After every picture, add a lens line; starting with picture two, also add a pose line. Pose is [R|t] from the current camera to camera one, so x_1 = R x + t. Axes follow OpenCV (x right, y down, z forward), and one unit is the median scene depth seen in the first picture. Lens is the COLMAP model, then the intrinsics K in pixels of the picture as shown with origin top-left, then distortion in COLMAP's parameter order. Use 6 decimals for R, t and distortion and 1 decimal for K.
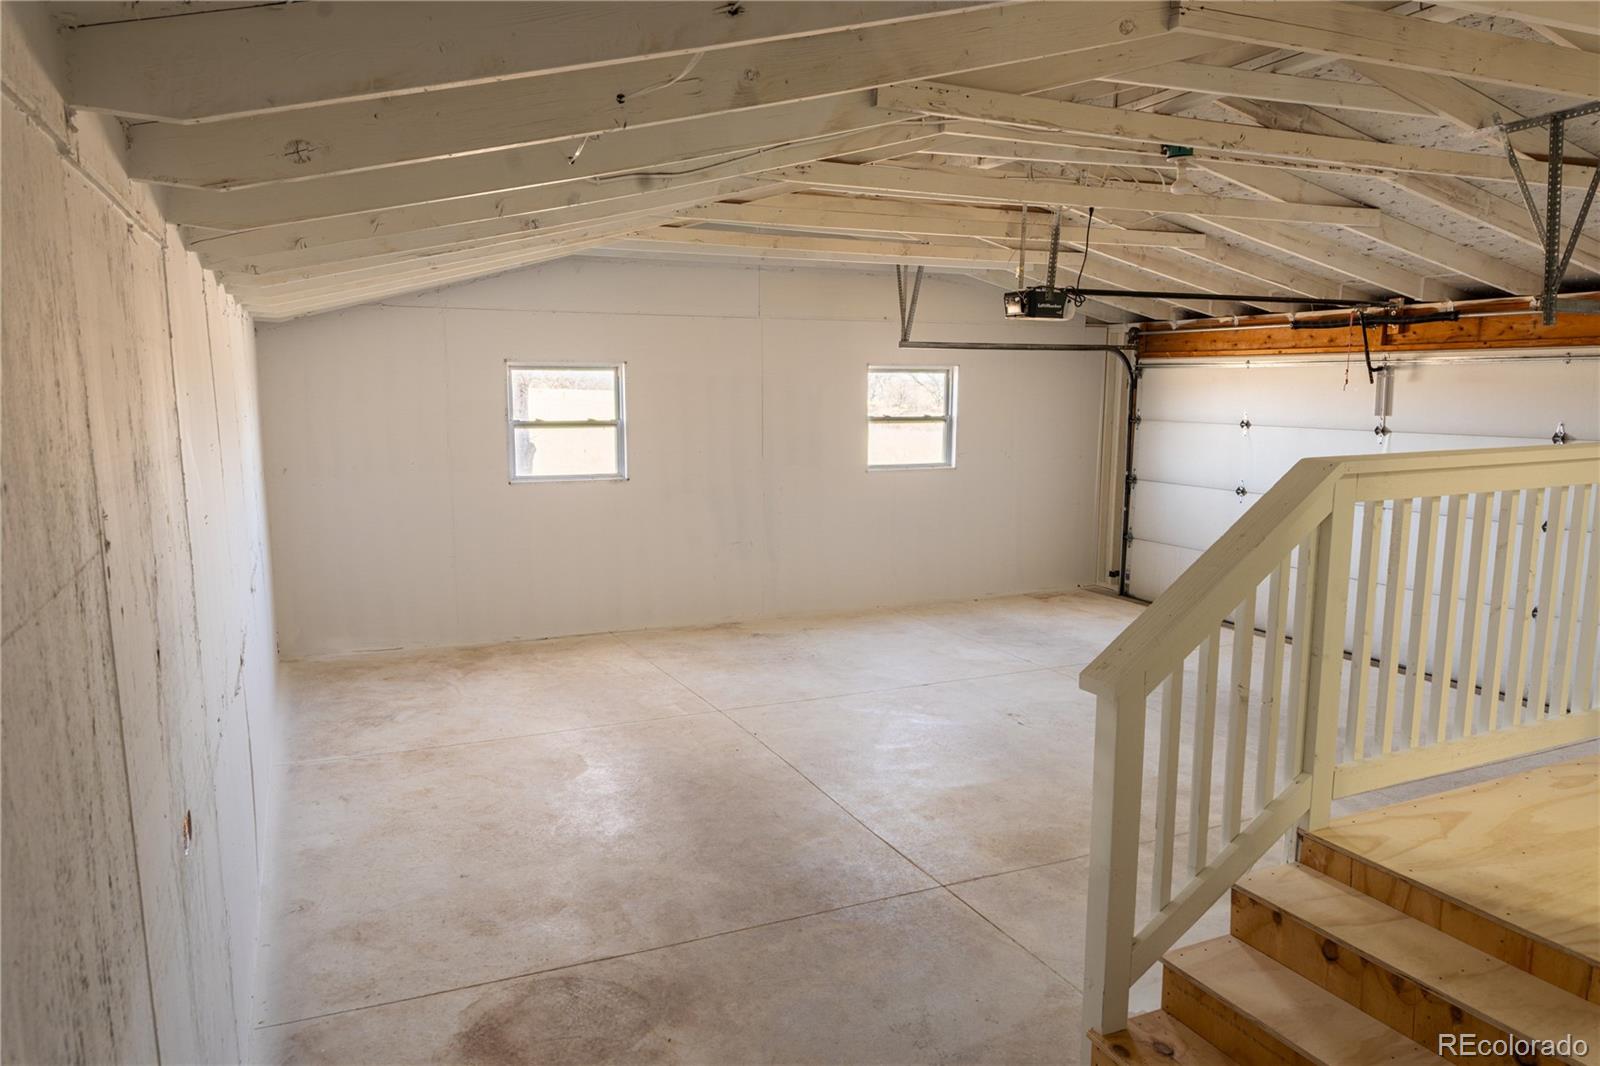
lens RADIAL K [[1074.1, 0, 800.0], [0, 1074.1, 533.0], [0, 0, 1]] dist [-0.006716, -0.002461]
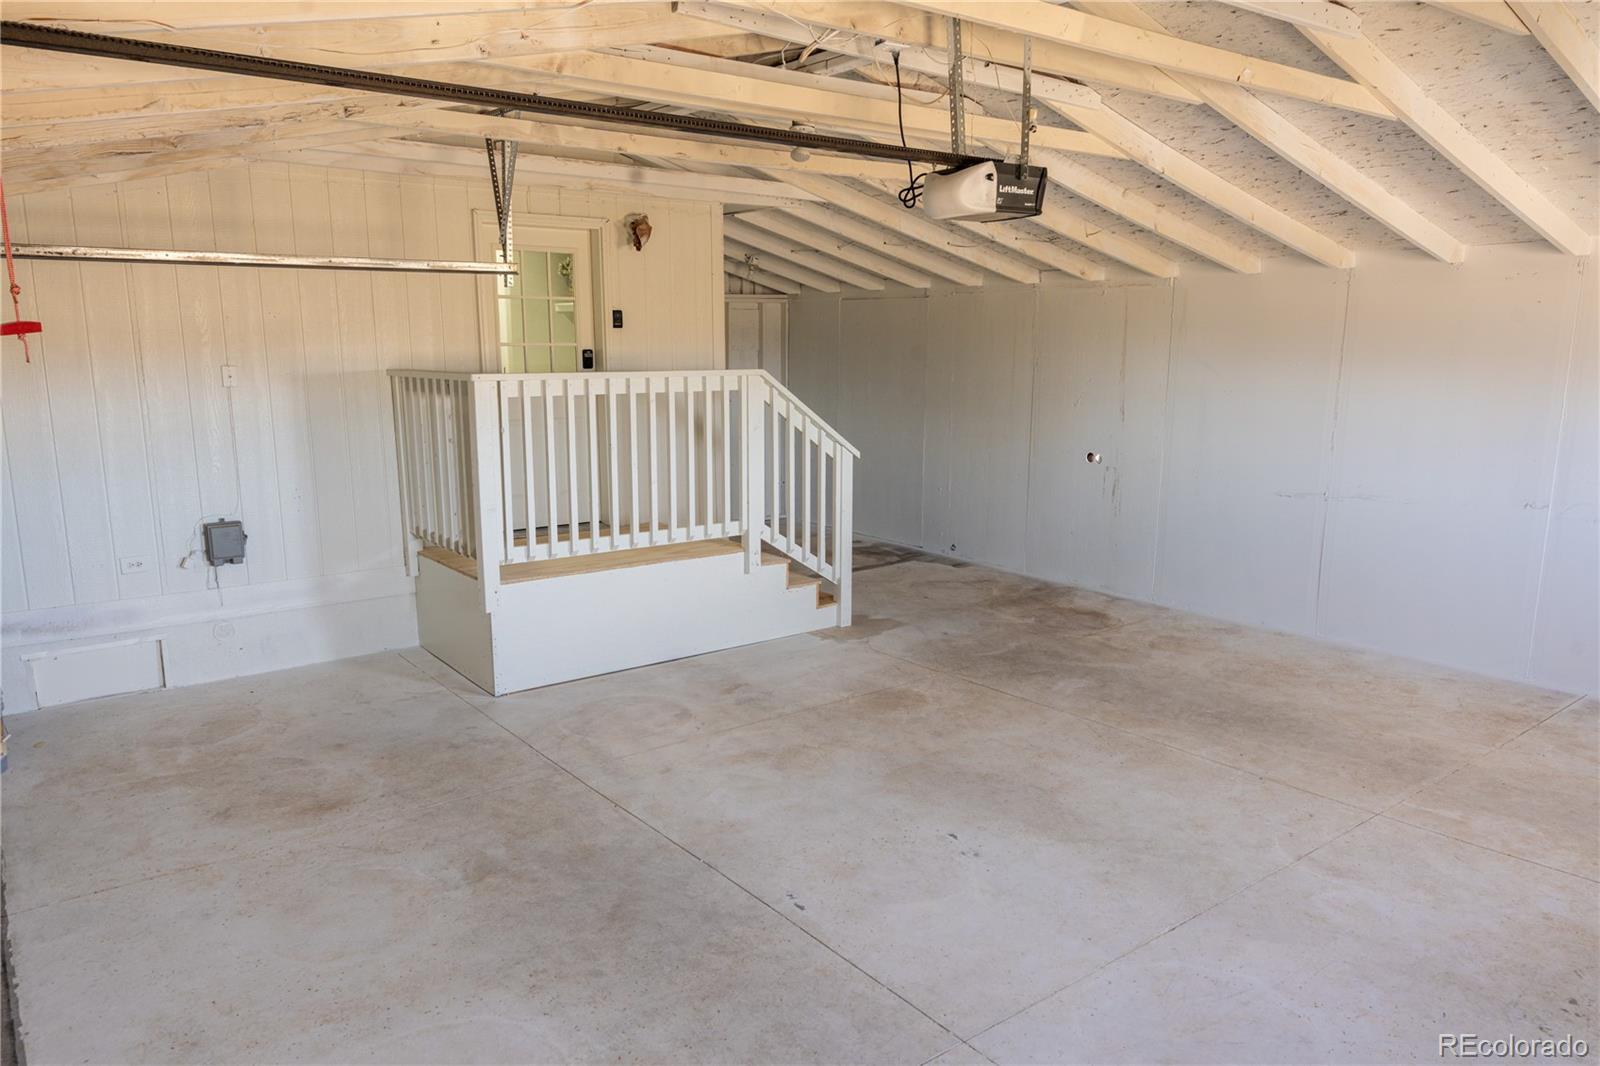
lens RADIAL K [[1074.1, 0, 800.0], [0, 1074.1, 533.0], [0, 0, 1]] dist [-0.006716, -0.002461]
pose [[-0.975351, 0.030849, -0.218493, 0.614532], [-0.038570, 0.951101, 0.306462, -0.283468], [0.217263, 0.307335, -0.926467, 2.183168]]
